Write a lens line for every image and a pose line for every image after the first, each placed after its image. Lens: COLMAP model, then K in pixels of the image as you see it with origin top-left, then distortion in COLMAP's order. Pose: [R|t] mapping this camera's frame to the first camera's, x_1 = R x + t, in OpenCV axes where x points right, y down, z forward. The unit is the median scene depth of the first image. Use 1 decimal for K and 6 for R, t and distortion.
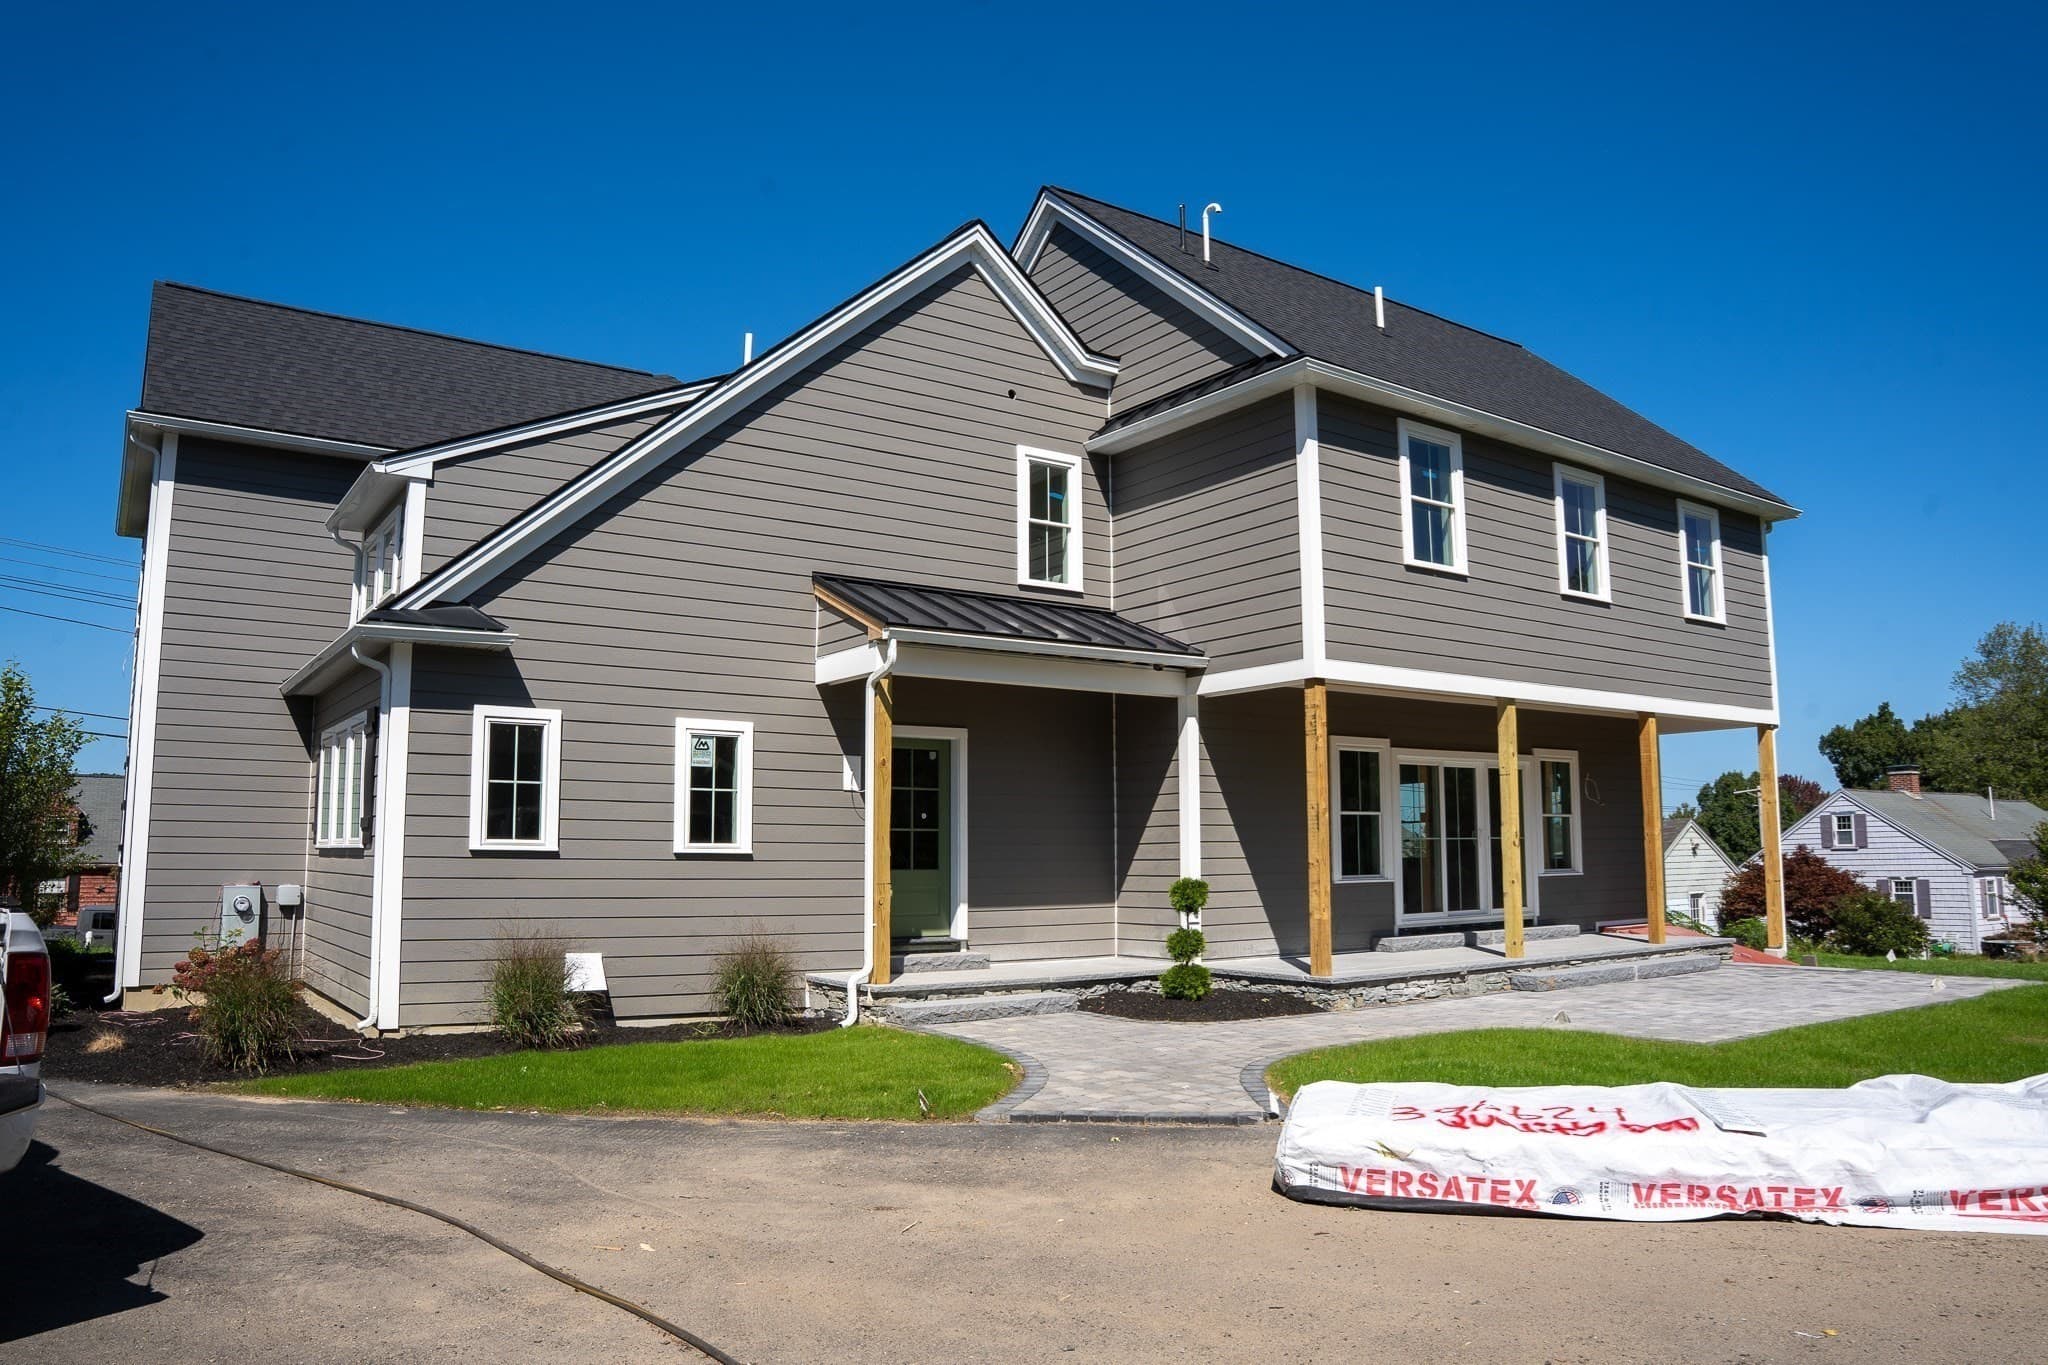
lens RADIAL K [[1397.6, 0, 1024.7], [0, 1397.6, 691.2], [0, 0, 1]] dist [-0.165198, 0.121334]
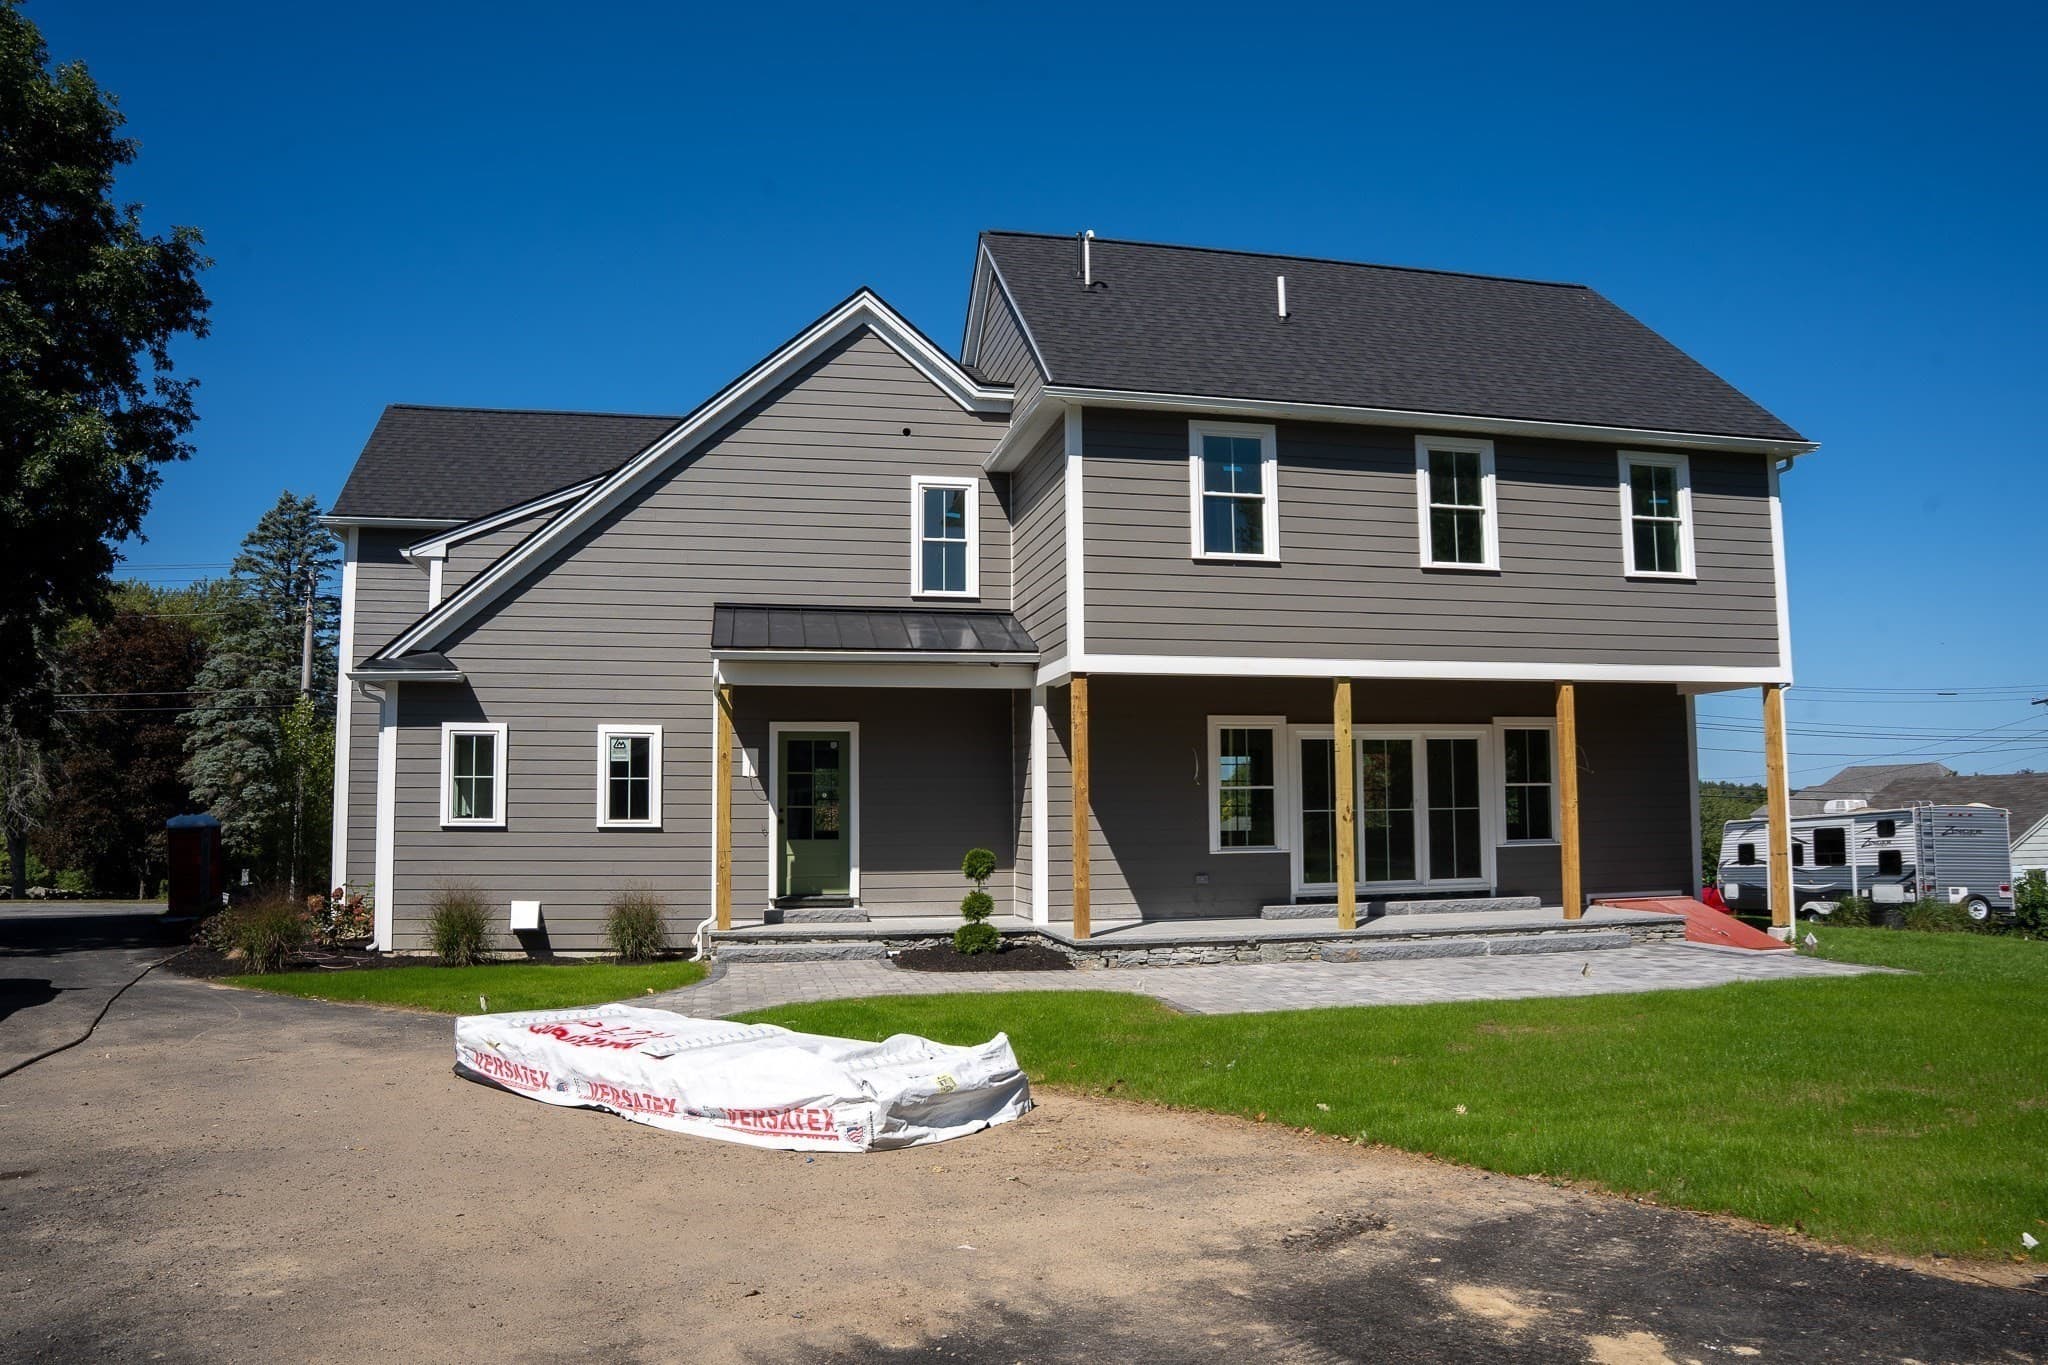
lens RADIAL K [[1397.6, 0, 1024.7], [0, 1397.6, 691.2], [0, 0, 1]] dist [-0.165198, 0.121334]
pose [[0.922761, -0.036839, -0.383609, 0.558456], [0.049233, 0.998533, 0.022536, -0.019763], [0.382216, -0.039681, 0.923221, -0.048399]]
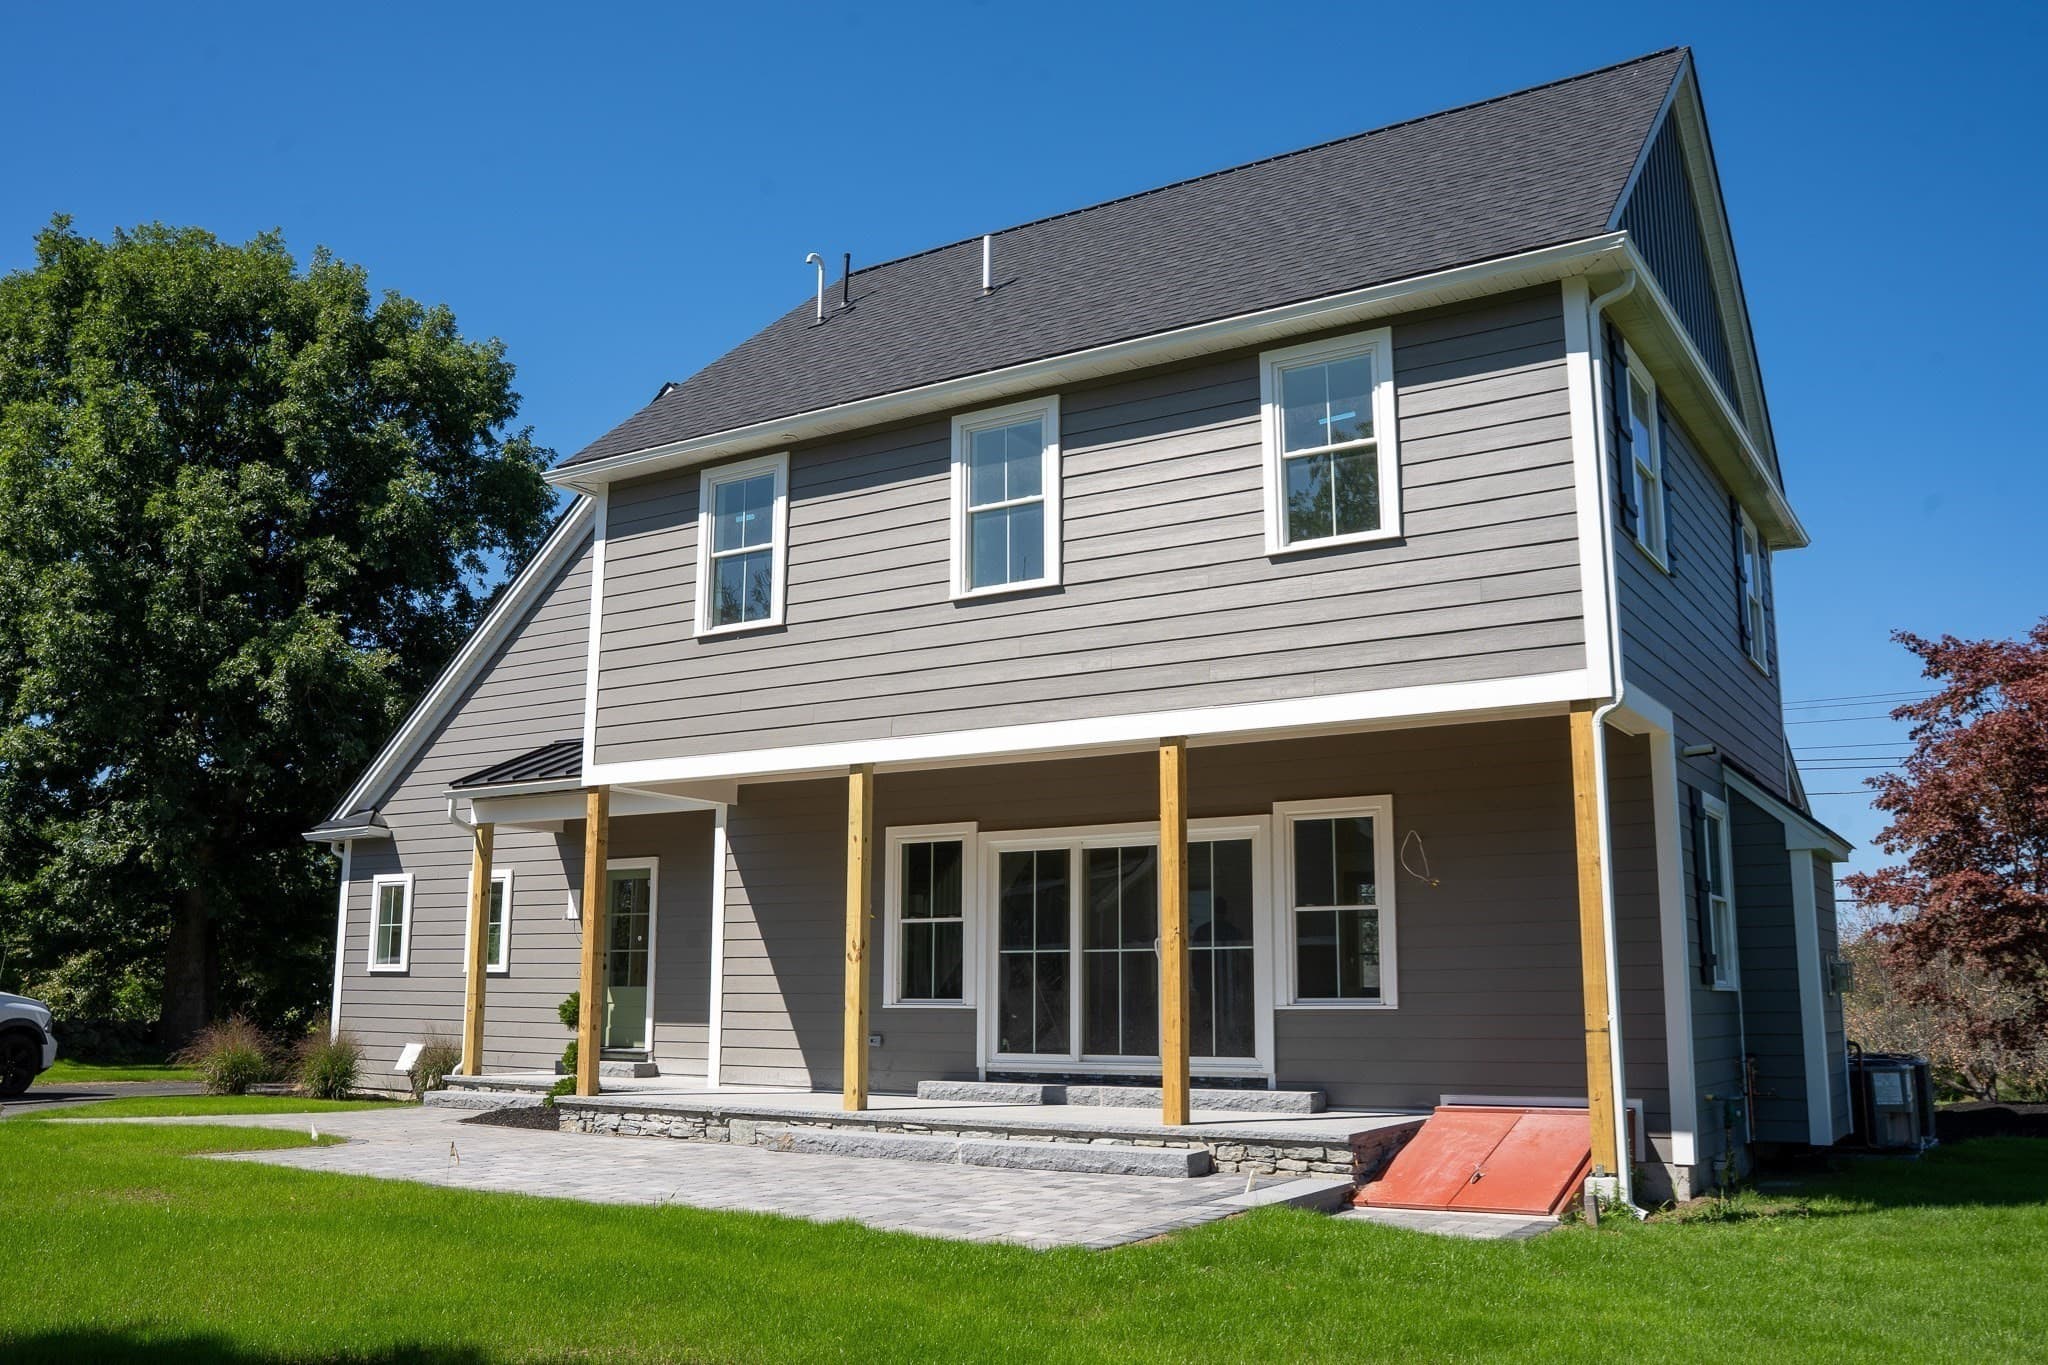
lens RADIAL K [[1700.6, 0, 1020.5], [0, 1700.6, 701.9], [0, 0, 1]] dist [-0.115387, 0.164935]
pose [[0.394728, -0.154458, -0.905722, 1.309035], [0.103219, 0.986983, -0.123331, 0.101211], [0.912982, -0.044805, 0.405533, 0.740824]]
